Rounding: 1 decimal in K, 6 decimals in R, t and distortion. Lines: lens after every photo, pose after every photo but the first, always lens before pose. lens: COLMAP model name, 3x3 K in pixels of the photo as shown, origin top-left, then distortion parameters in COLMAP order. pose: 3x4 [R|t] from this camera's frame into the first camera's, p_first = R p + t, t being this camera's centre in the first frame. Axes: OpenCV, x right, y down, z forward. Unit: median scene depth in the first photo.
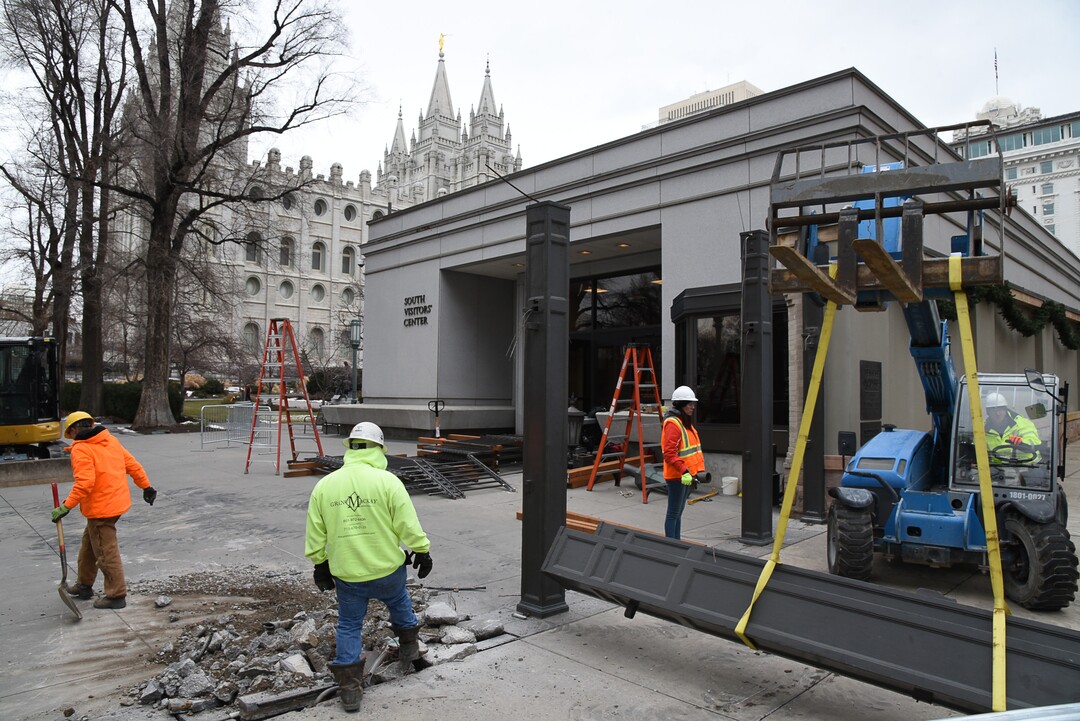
lens RADIAL K [[717.8, 0, 540.0], [0, 717.8, 360.5], [0, 0, 1]] dist [-0.116924, 0.059651]
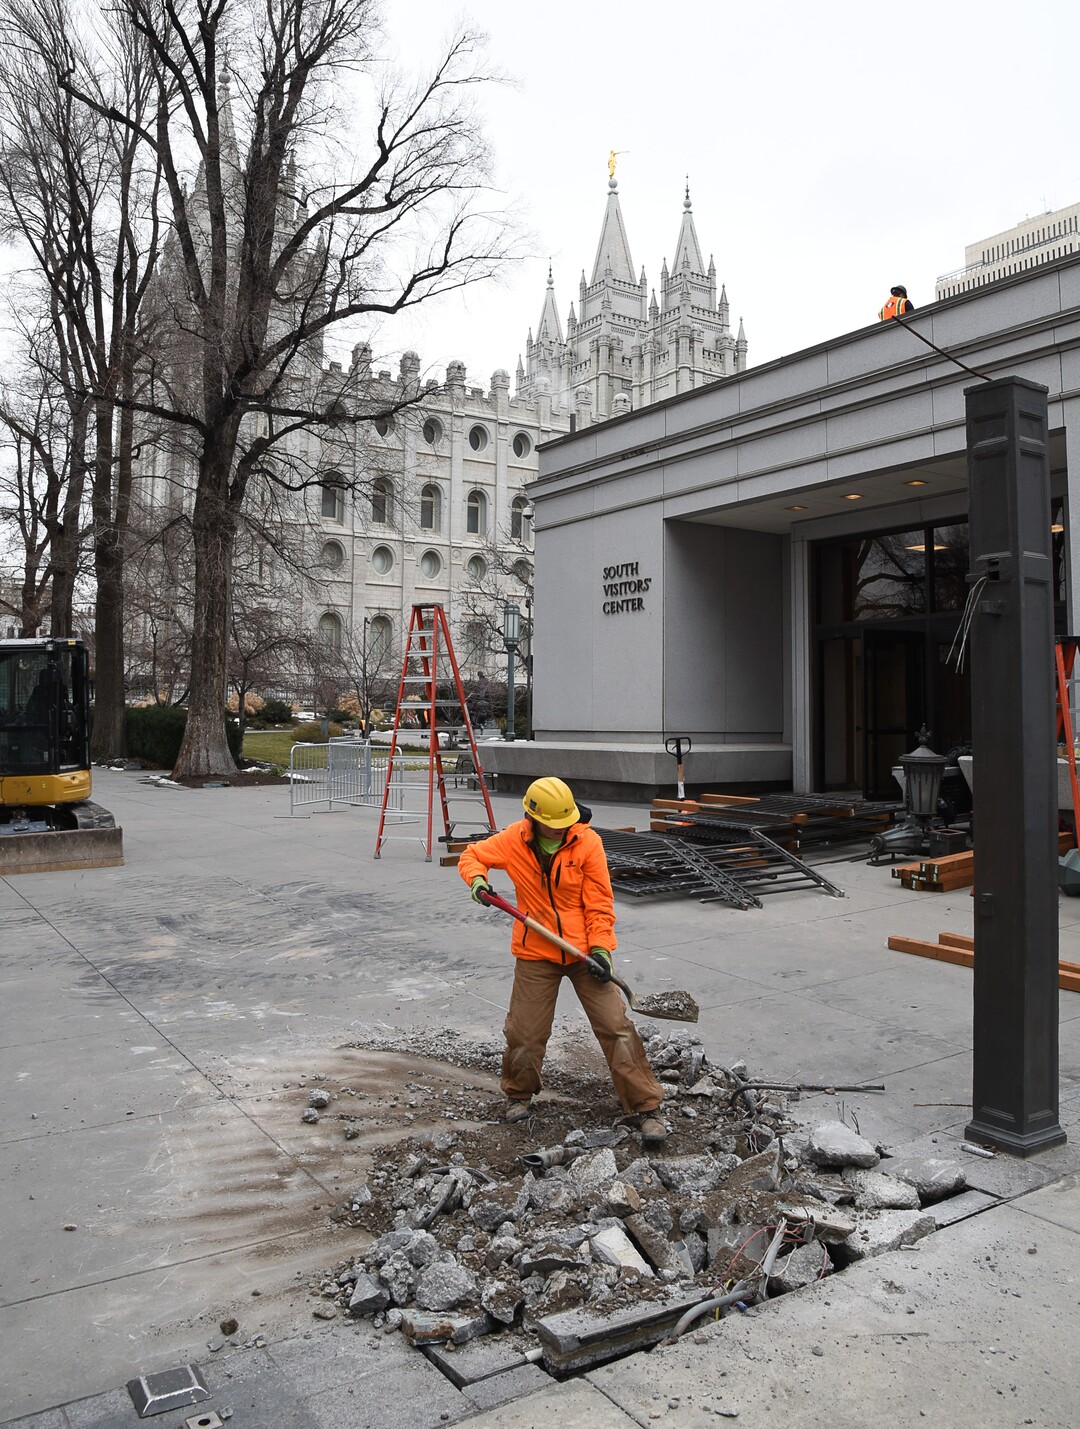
lens RADIAL K [[1149.2, 0, 564.4], [0, 1149.2, 619.6], [0, 0, 1]] dist [-0.111336, 0.063559]
pose [[0.983907, -0.016781, -0.177891, -0.049004], [0.009394, 0.999061, -0.042283, -0.001609], [0.178434, 0.039932, 0.983141, 0.028811]]
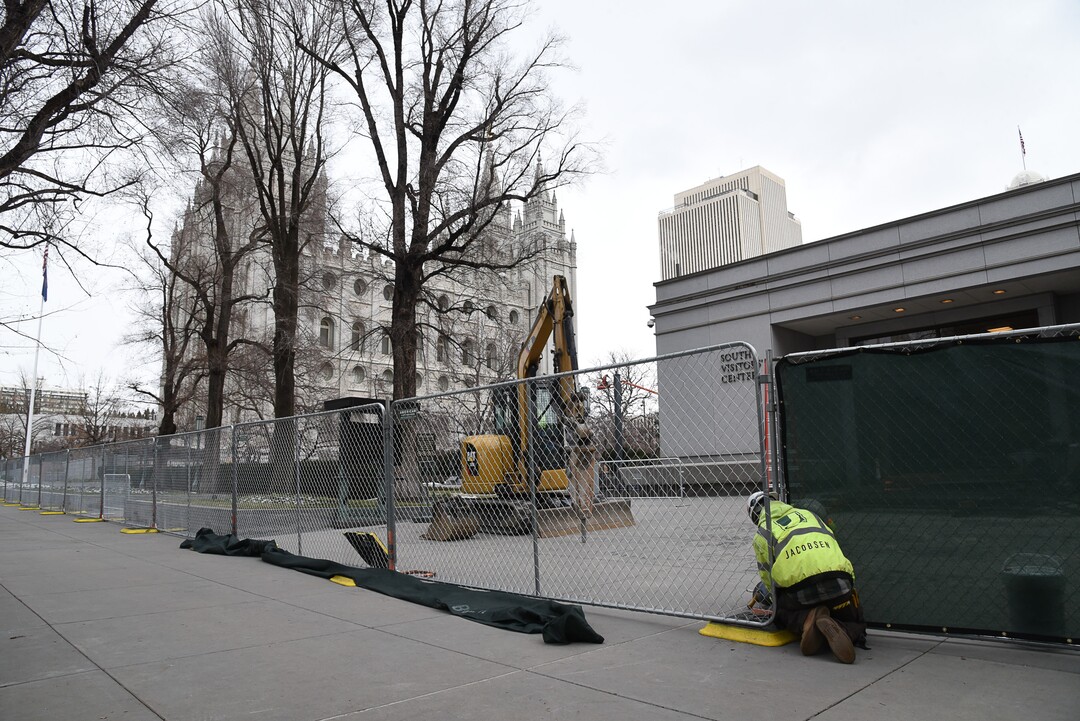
lens RADIAL K [[717.8, 0, 540.0], [0, 717.8, 360.5], [0, 0, 1]] dist [-0.116924, 0.059651]
pose [[0.999665, -0.025190, 0.005986, -0.458230], [0.025729, 0.992339, -0.120839, 0.035433], [-0.002896, 0.120953, 0.992654, 0.008627]]
